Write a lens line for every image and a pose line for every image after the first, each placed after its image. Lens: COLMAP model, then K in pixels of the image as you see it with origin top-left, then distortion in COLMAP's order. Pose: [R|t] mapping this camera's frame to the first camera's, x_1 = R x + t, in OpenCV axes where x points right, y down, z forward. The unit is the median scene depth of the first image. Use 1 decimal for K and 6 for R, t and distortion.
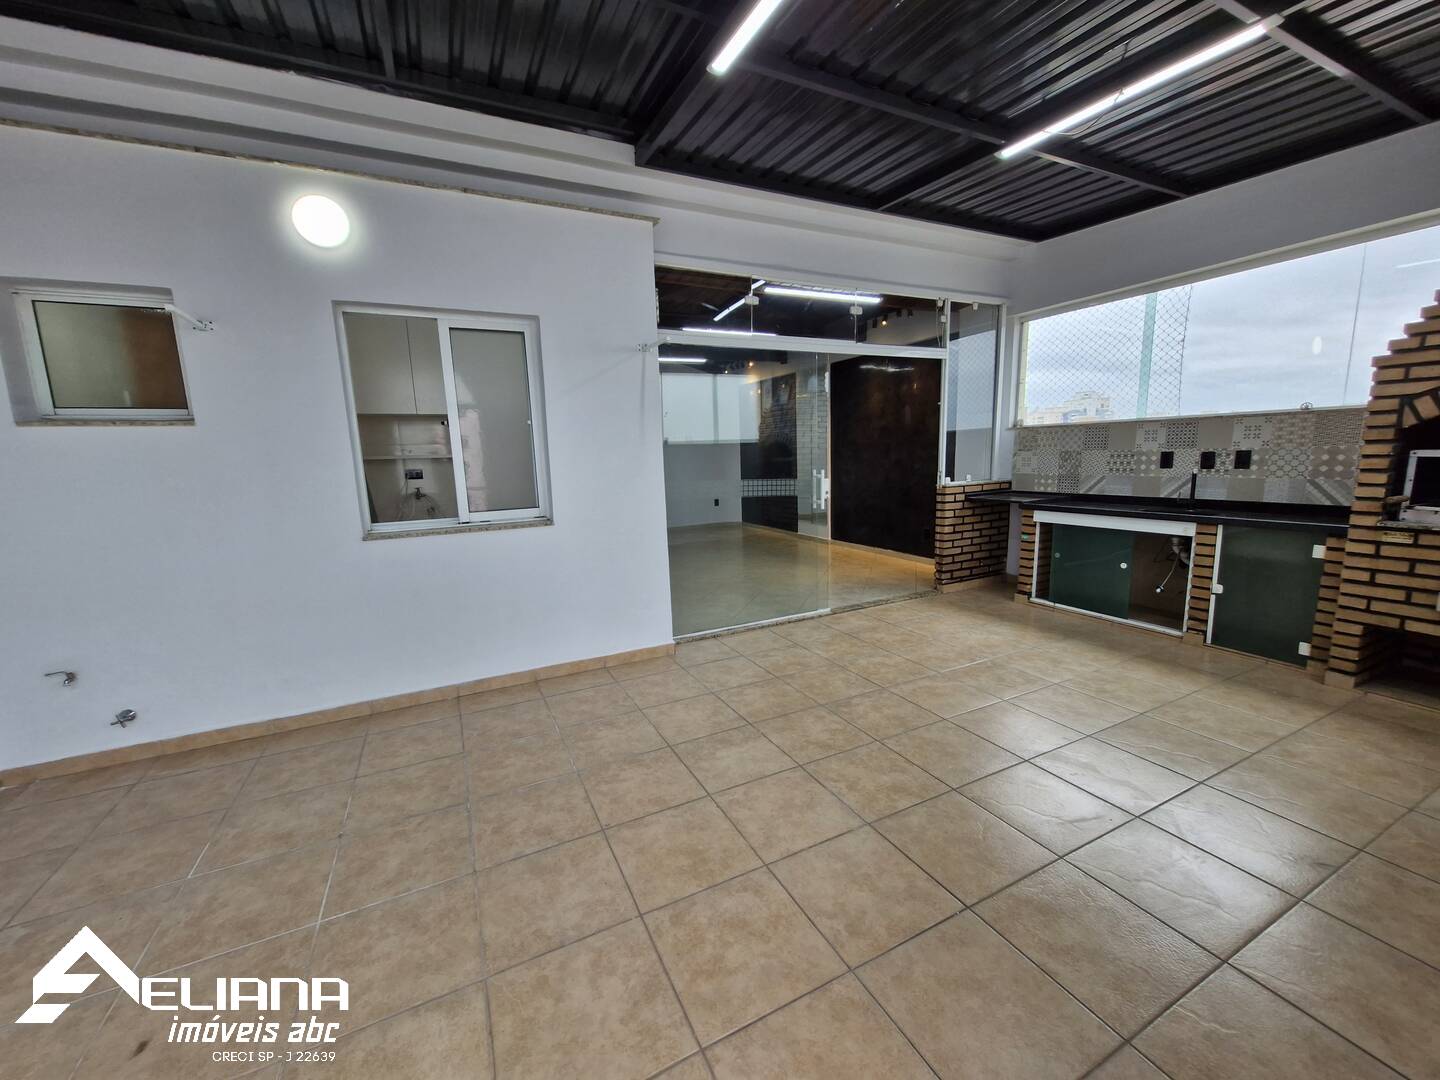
lens RADIAL K [[562.6, 0, 715.7], [0, 562.6, 546.2], [0, 0, 1]] dist [0.001056, -0.000457]
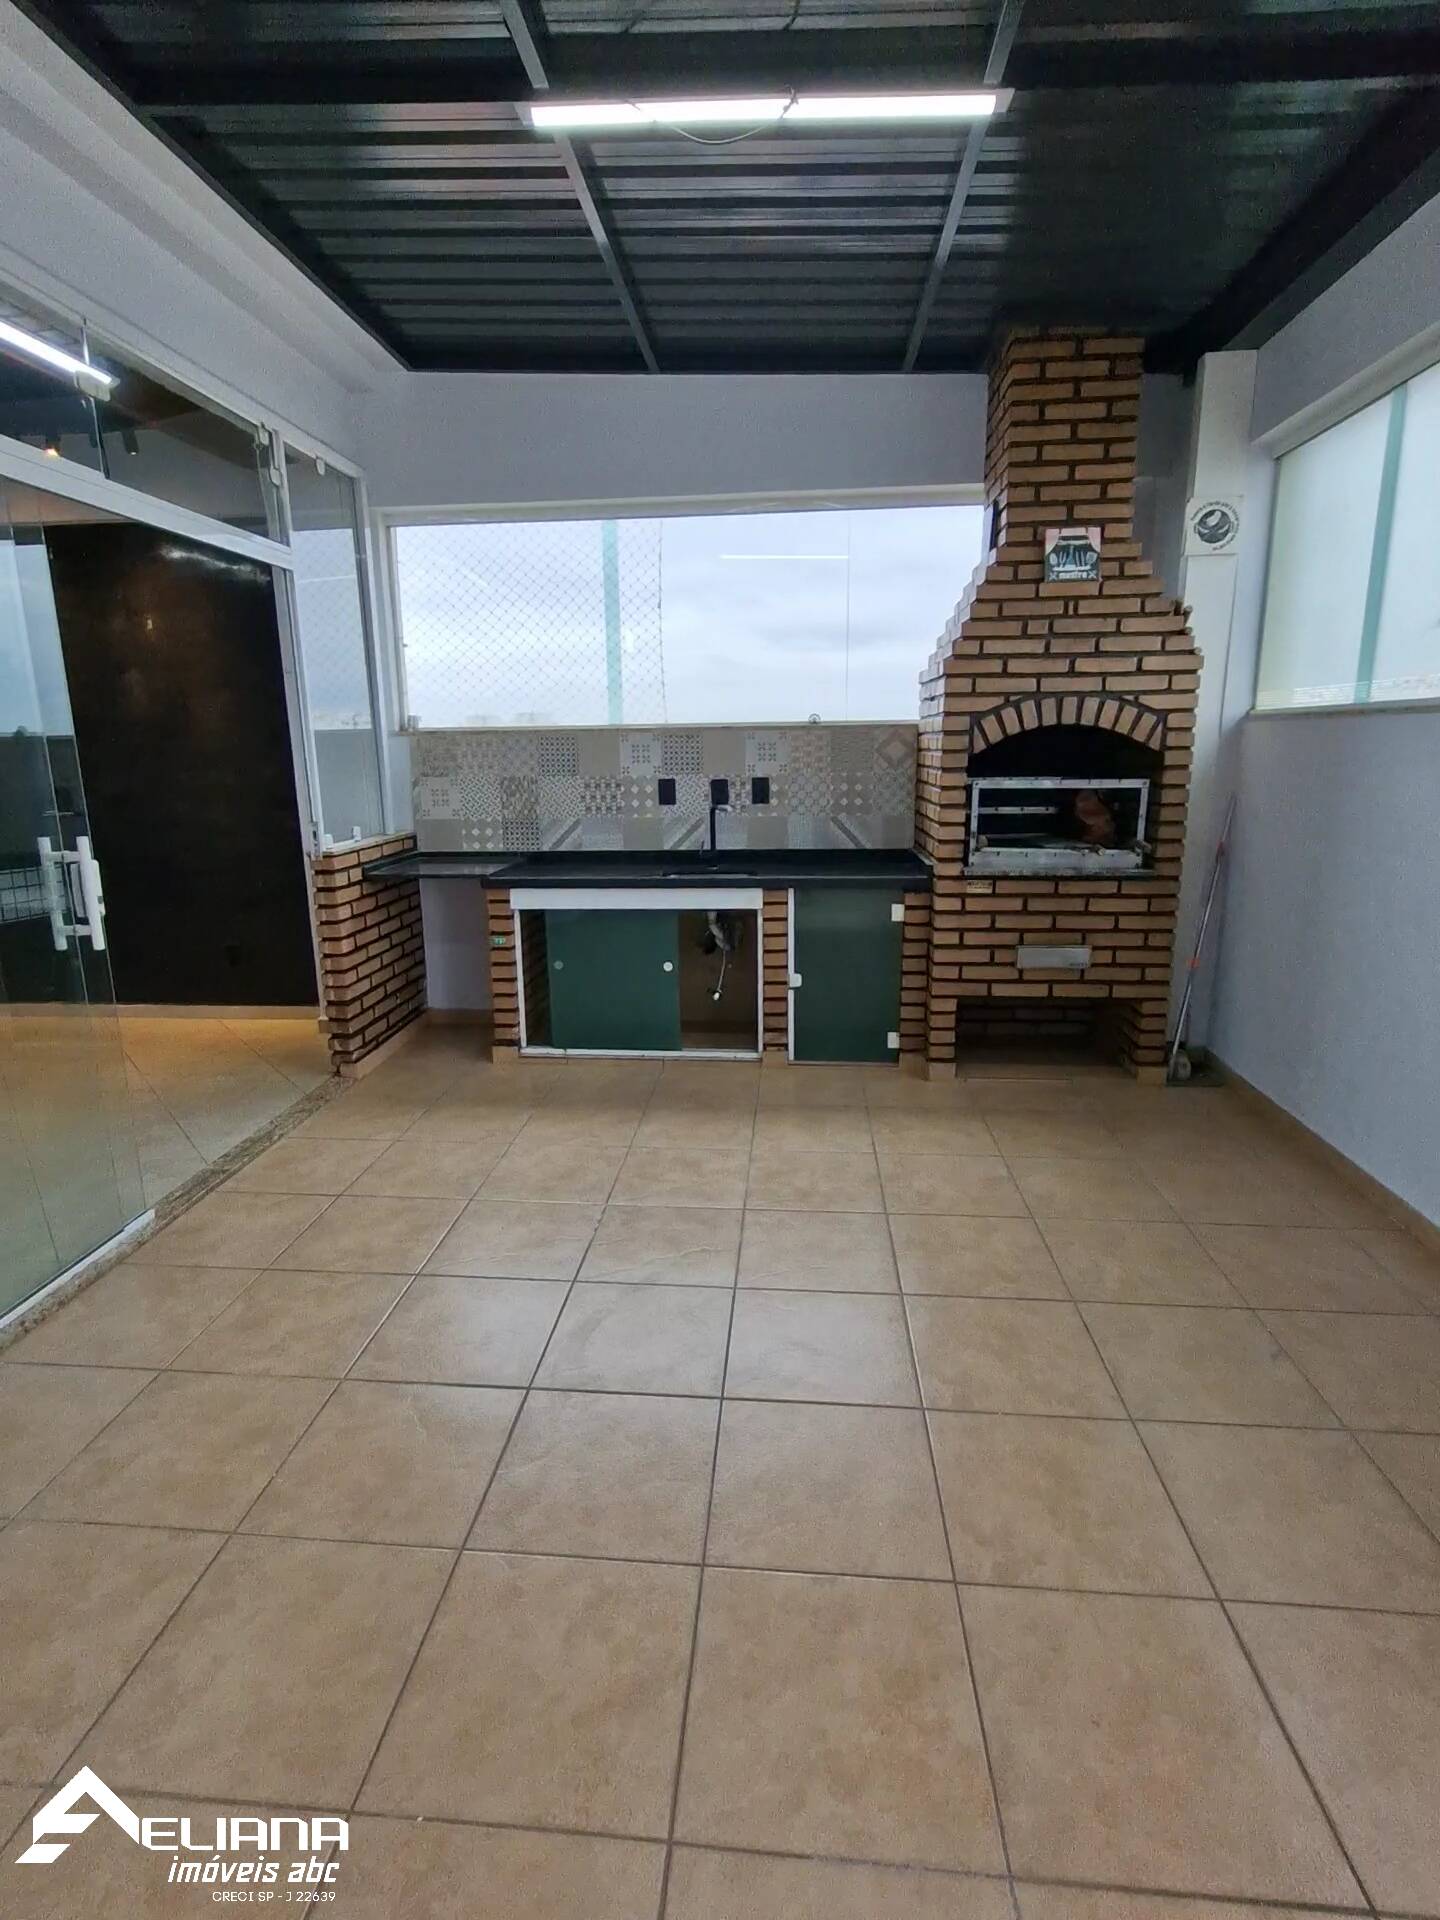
lens RADIAL K [[950.4, 0, 710.1], [0, 950.4, 951.1], [0, 0, 1]] dist [0.000261, -0.000971]
pose [[0.522168, -0.157732, 0.838130, -0.124601], [0.137281, 0.985478, 0.099934, -0.085349], [-0.841721, 0.062877, 0.536239, 0.436165]]
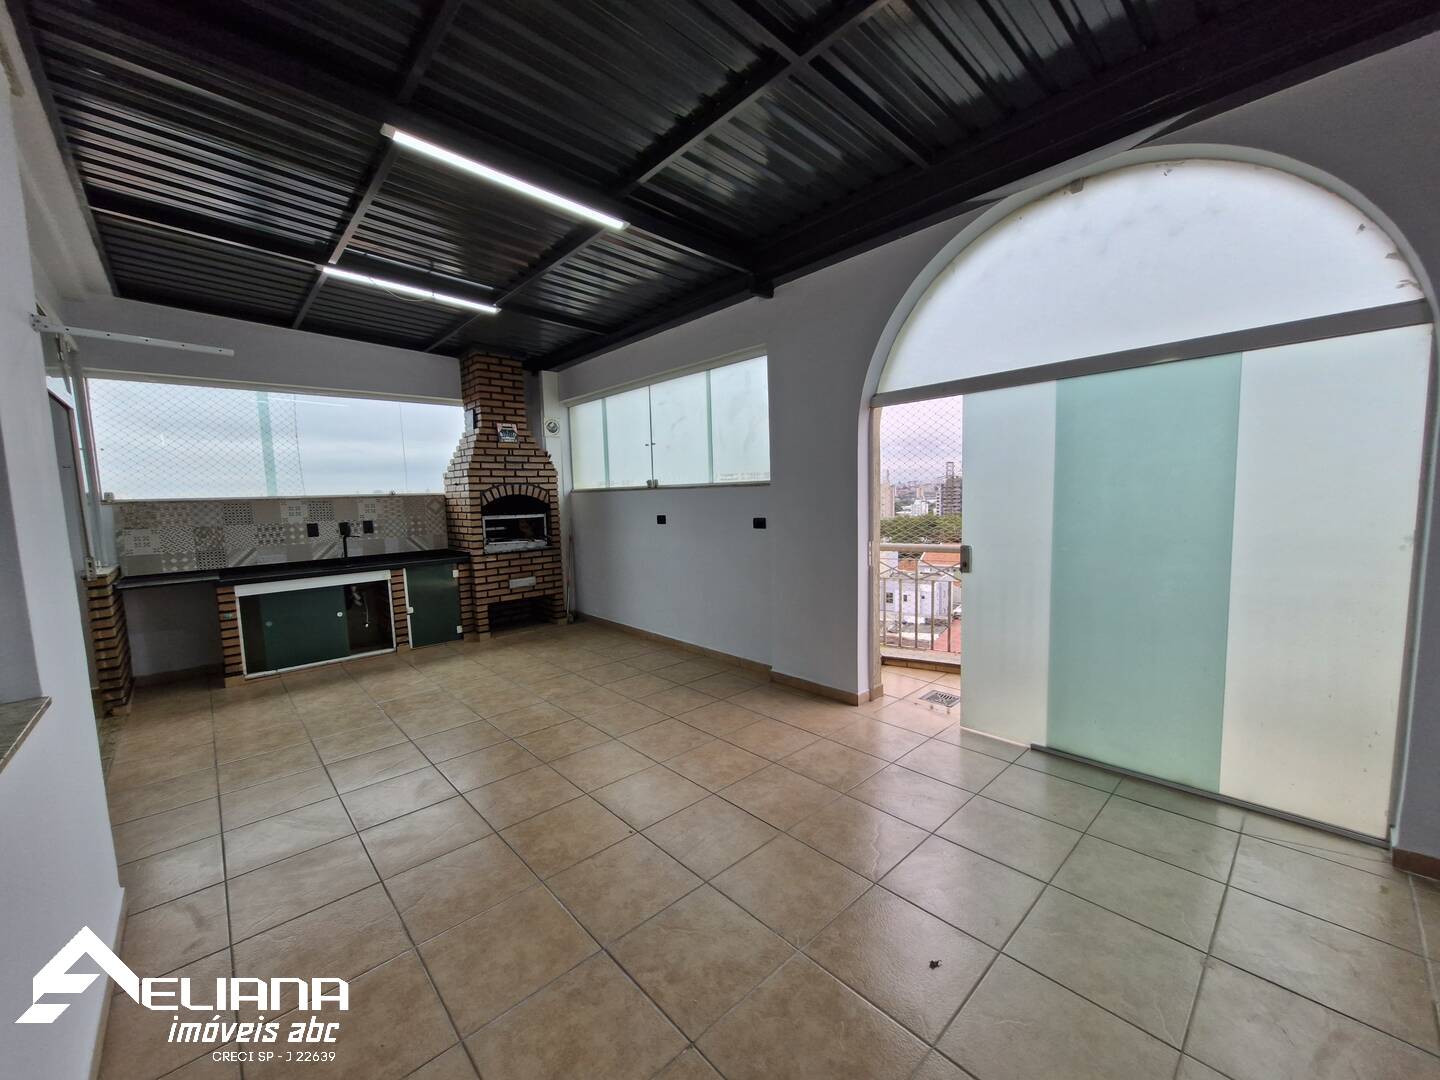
lens RADIAL K [[562.6, 0, 713.4], [0, 562.6, 550.2], [0, 0, 1]] dist [0.001056, -0.000457]
pose [[-0.277544, -0.058488, 0.958931, -0.722335], [0.195355, 0.973855, 0.115940, -0.091397], [-0.940641, 0.219510, -0.258862, 0.559984]]
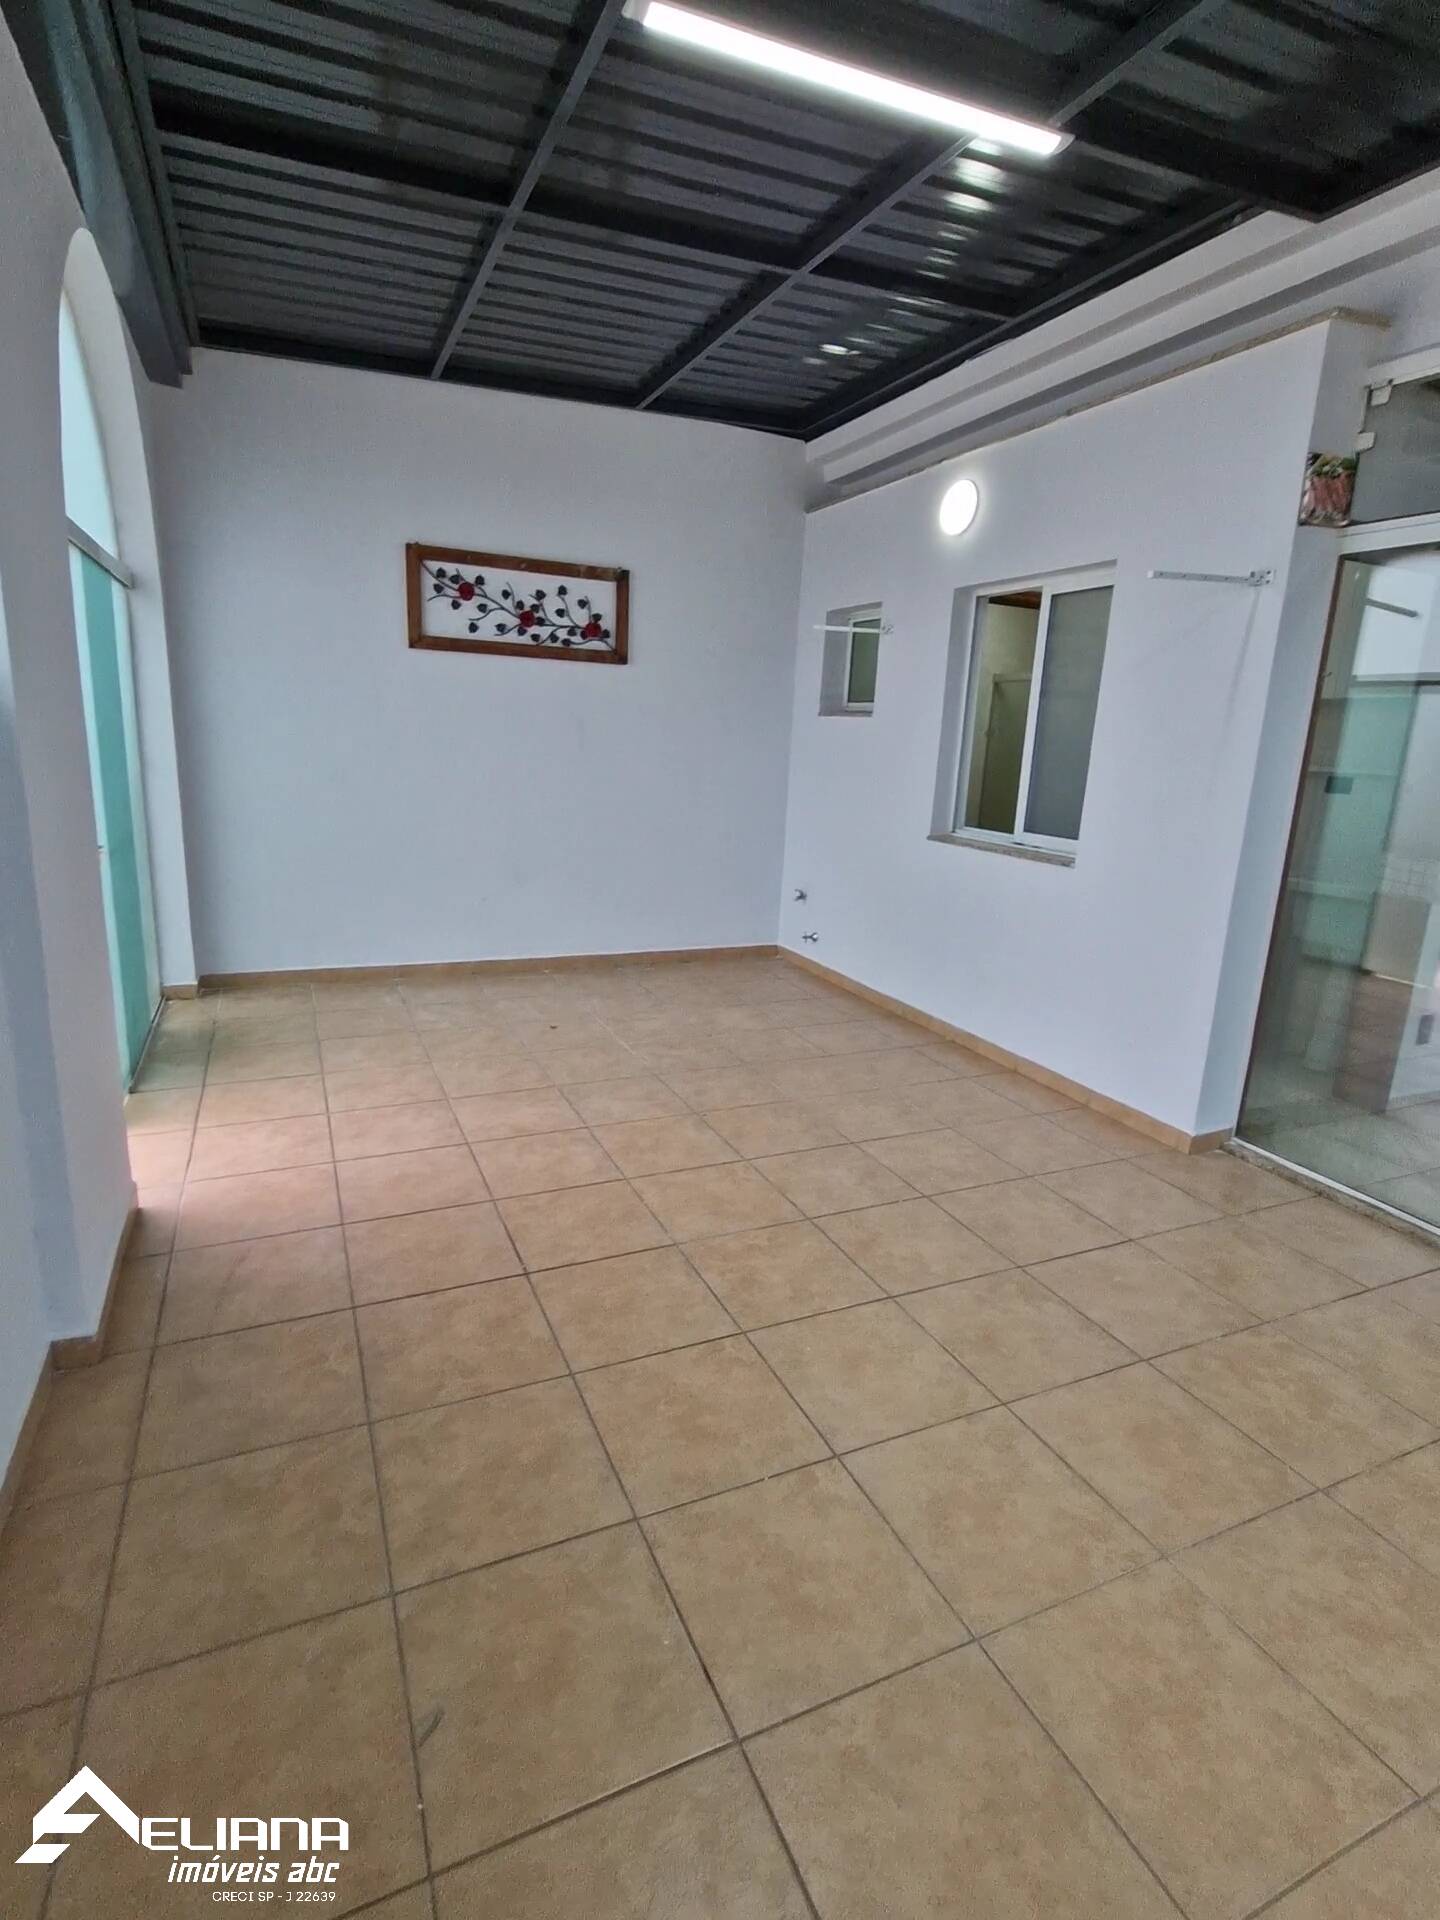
lens RADIAL K [[950.4, 0, 712.5], [0, 950.4, 952.8], [0, 0, 1]] dist [0.000261, -0.000971]
pose [[-0.036514, 0.255967, -0.965996, 0.784326], [-0.208015, 0.943520, 0.257874, -0.132326], [0.977444, 0.210357, 0.018793, 0.508696]]
